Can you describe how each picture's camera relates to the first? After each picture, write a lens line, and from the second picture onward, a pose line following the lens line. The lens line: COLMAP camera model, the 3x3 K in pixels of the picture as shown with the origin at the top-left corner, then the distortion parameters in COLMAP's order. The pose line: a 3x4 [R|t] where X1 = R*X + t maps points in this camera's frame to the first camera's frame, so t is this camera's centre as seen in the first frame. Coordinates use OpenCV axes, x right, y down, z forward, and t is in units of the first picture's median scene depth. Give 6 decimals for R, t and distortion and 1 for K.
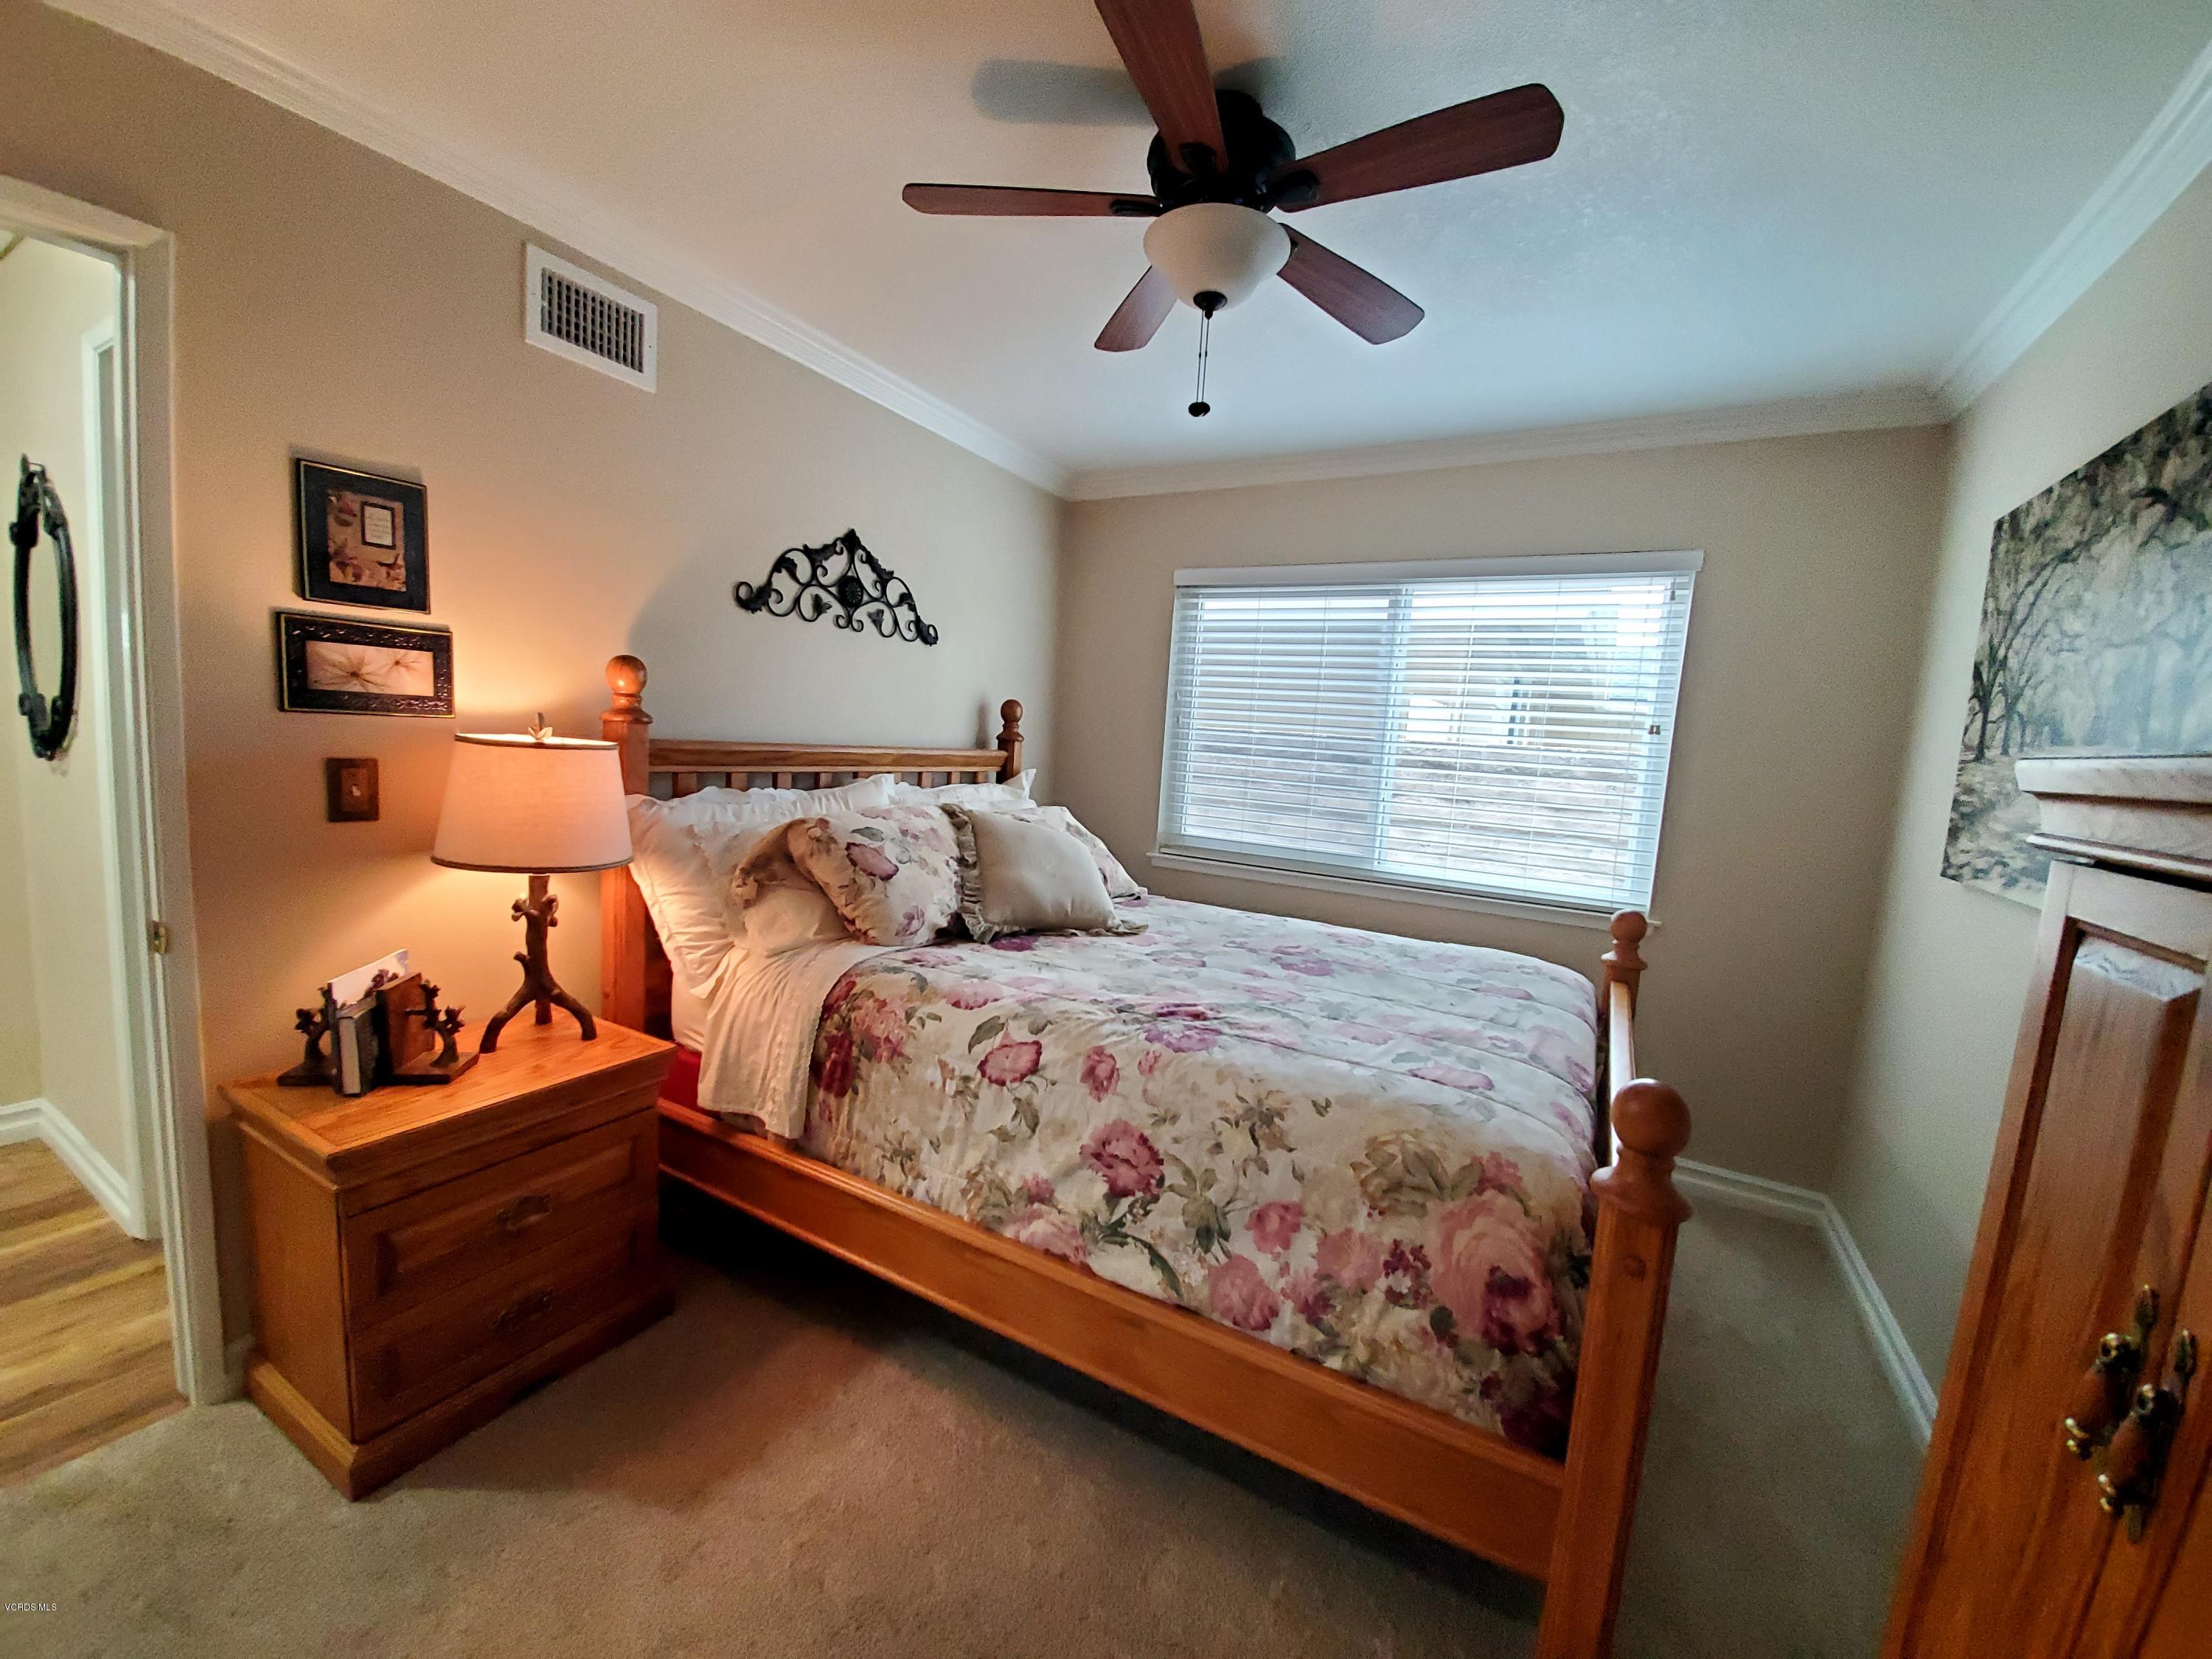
lens RADIAL K [[877.2, 0, 1106.0], [0, 877.2, 829.5], [0, 0, 1]] dist [-0.008165, -0.000306]
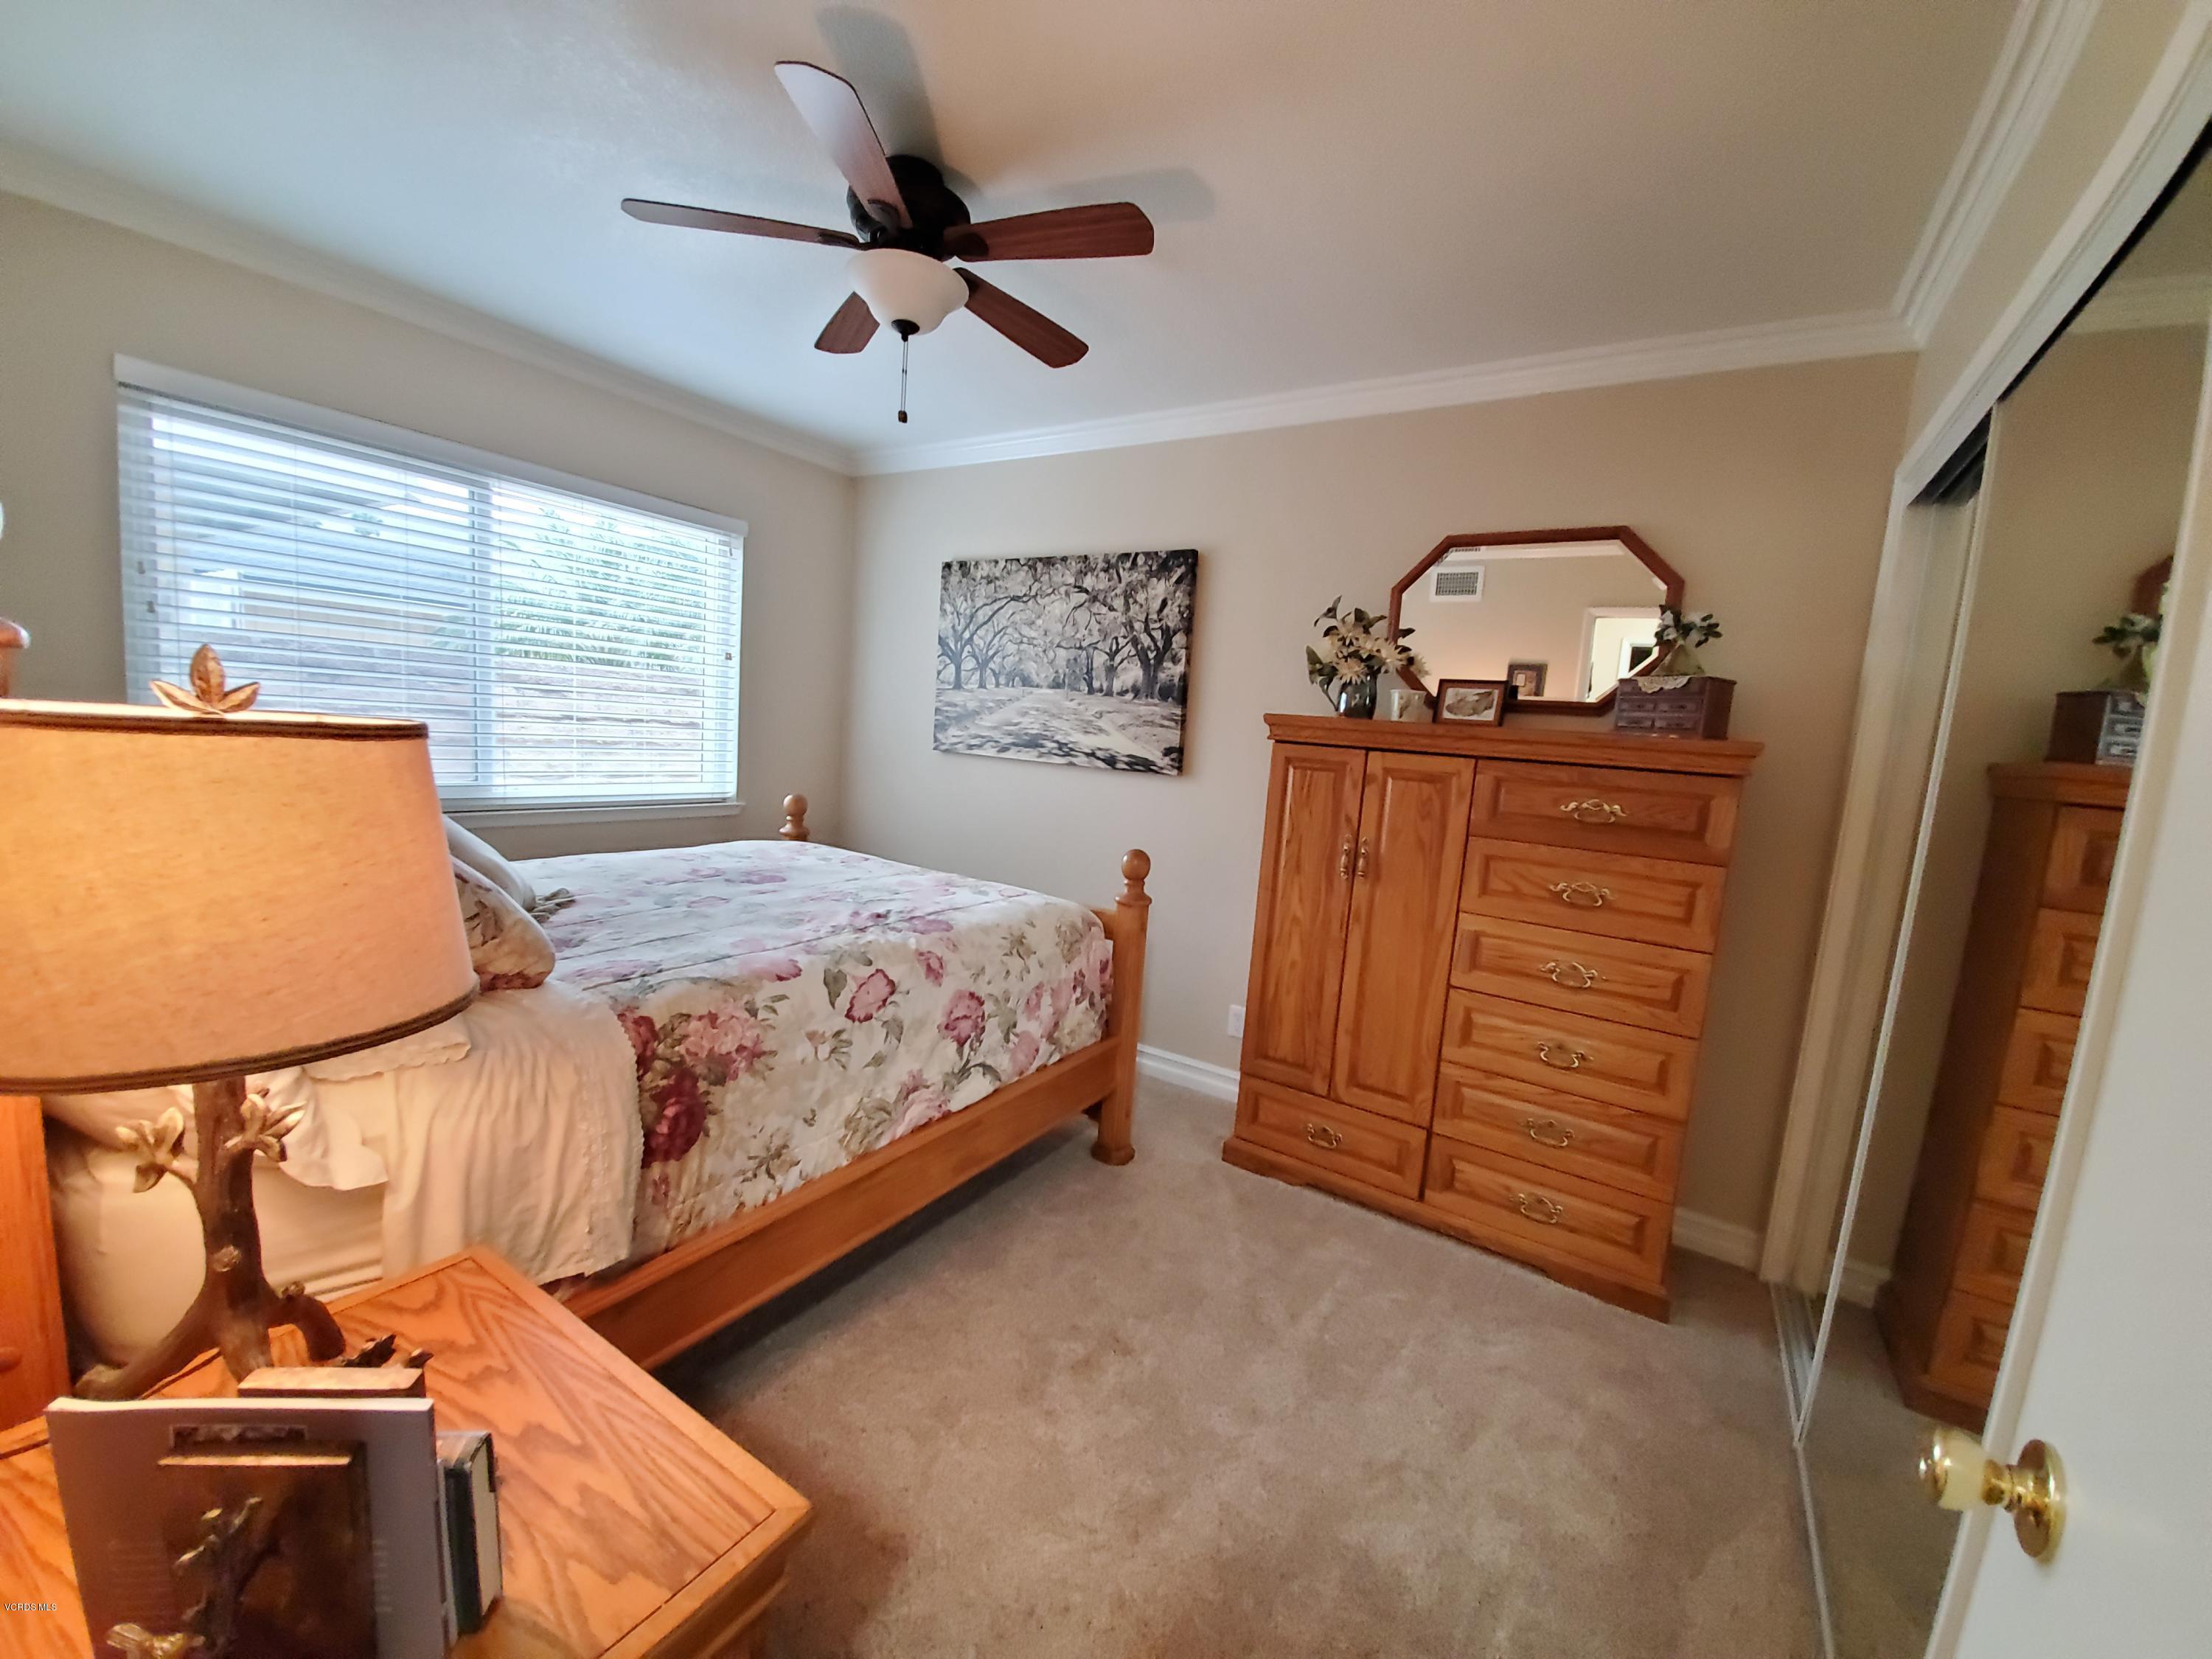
lens RADIAL K [[877.2, 0, 1106.0], [0, 877.2, 829.5], [0, 0, 1]] dist [-0.008165, -0.000306]
pose [[0.058956, -0.177626, 0.982330, -1.138695], [0.036936, 0.983756, 0.175667, -0.119433], [-0.997577, 0.025927, 0.064559, 0.643151]]
